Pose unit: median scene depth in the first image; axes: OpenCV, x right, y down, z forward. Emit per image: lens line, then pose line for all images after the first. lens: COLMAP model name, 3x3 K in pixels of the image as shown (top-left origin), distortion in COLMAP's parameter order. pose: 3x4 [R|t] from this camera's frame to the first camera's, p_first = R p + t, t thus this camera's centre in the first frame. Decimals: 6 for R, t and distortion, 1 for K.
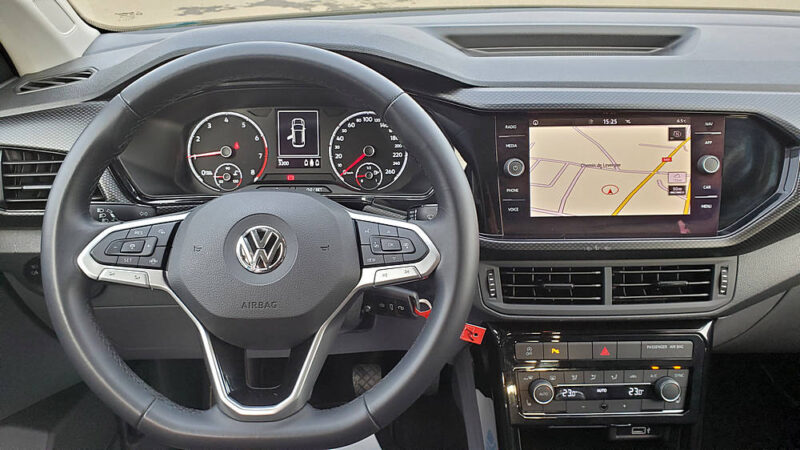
lens RADIAL K [[631.8, 0, 400.0], [0, 631.8, 225.0], [0, 0, 1]] dist [0.027601, 0.003560]
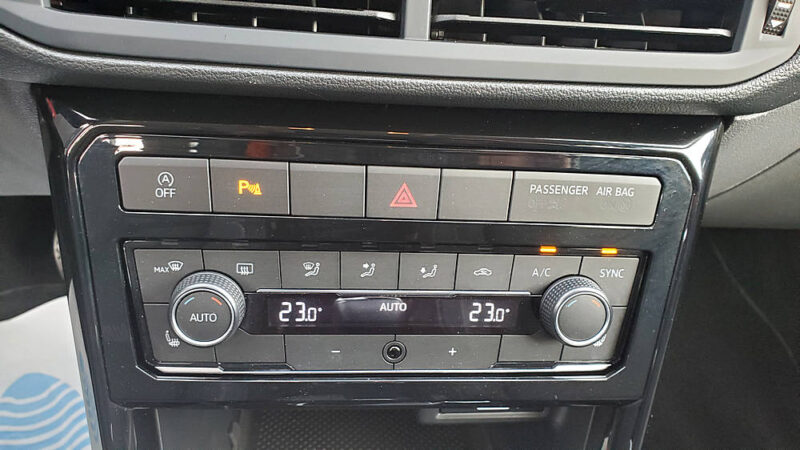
lens RADIAL K [[631.8, 0, 400.0], [0, 631.8, 225.0], [0, 0, 1]] dist [0.027601, 0.003560]
pose [[0.994057, 0.041293, 0.100725, 0.289083], [-0.059620, 0.980673, 0.186351, 0.153547], [-0.091084, -0.191248, 0.977306, 0.679166]]
